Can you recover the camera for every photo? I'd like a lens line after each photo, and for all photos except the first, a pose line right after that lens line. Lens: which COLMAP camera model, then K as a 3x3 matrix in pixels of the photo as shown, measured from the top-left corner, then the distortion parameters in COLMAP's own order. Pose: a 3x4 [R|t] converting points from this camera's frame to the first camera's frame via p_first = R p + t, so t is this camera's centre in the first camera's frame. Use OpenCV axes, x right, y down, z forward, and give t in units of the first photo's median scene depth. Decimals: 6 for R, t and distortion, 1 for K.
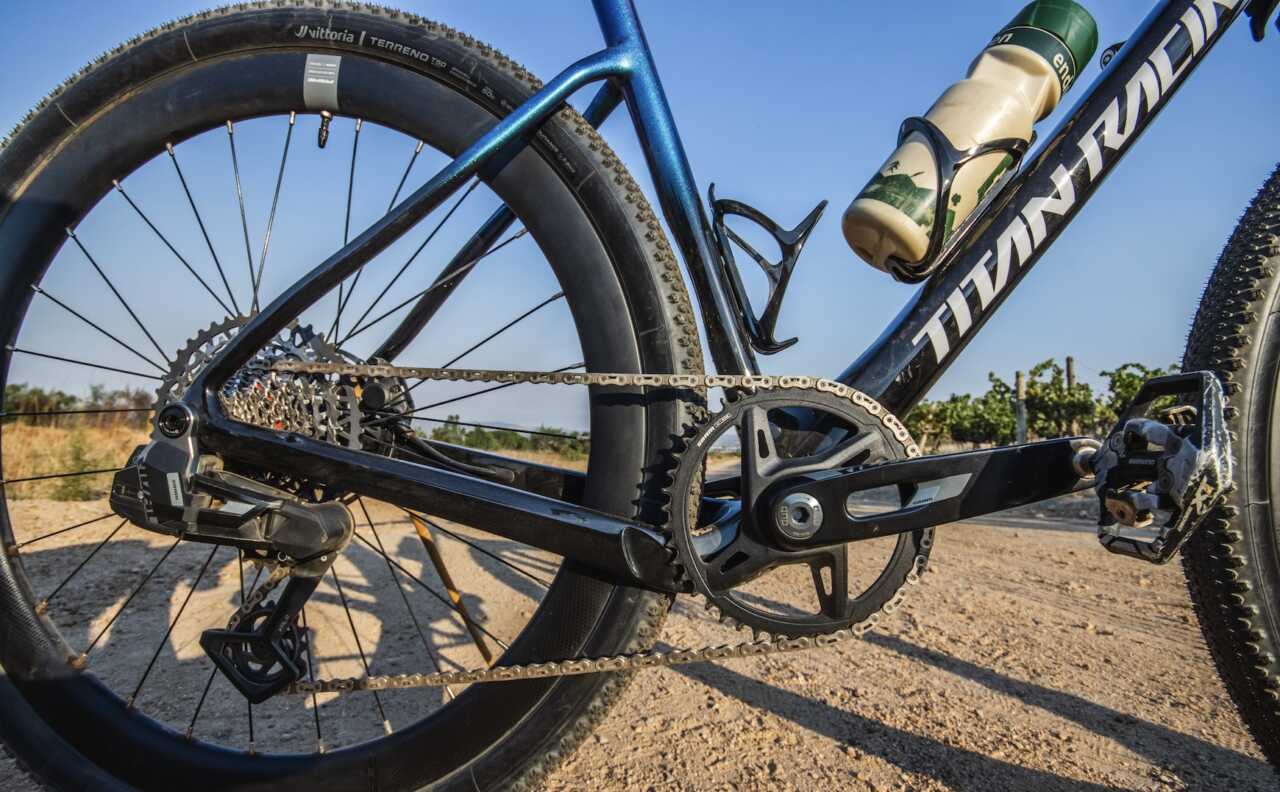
lens RADIAL K [[626.1, 0, 640.0], [0, 626.1, 396.0], [0, 0, 1]] dist [-0.011301, -0.001484]
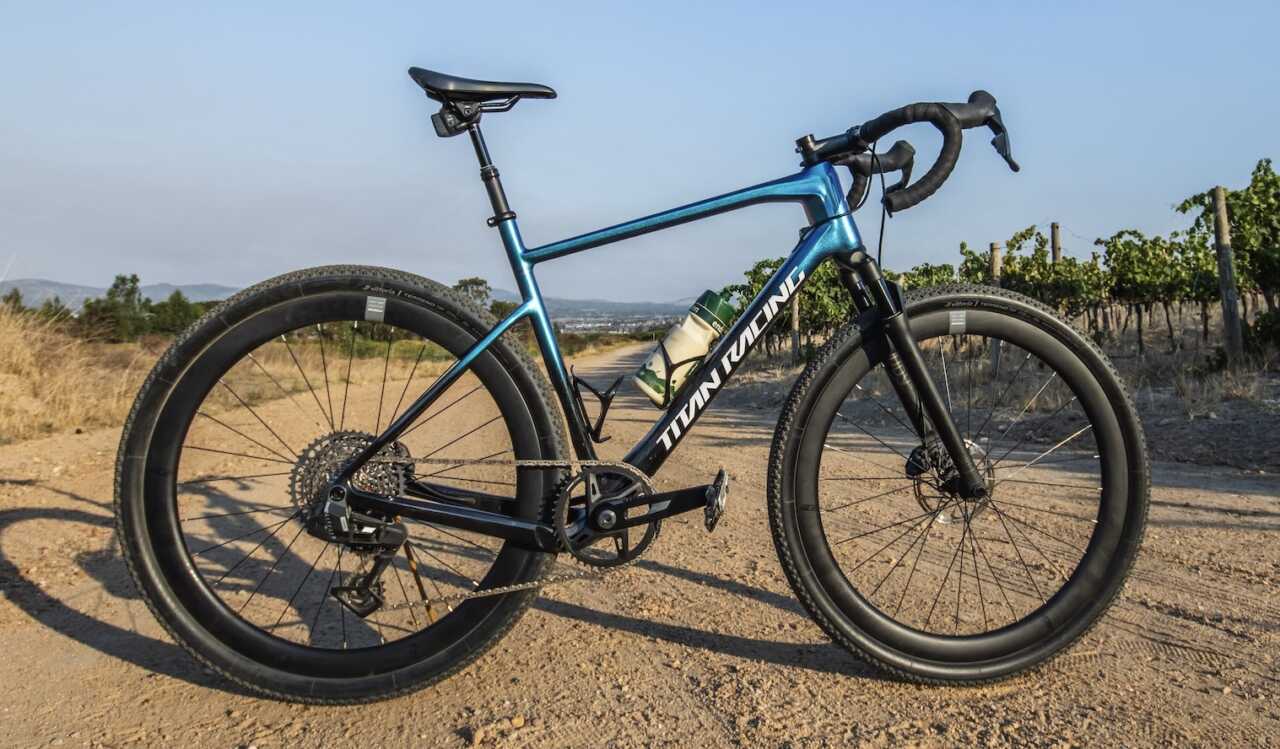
lens RADIAL K [[644.9, 0, 640.0], [0, 644.9, 374.5], [0, 0, 1]] dist [-0.002352, -0.000100]
pose [[0.979527, -0.013395, 0.200869, -0.115187], [0.007581, 0.999531, 0.029686, -0.408888], [-0.201172, -0.027555, 0.979168, -1.364947]]
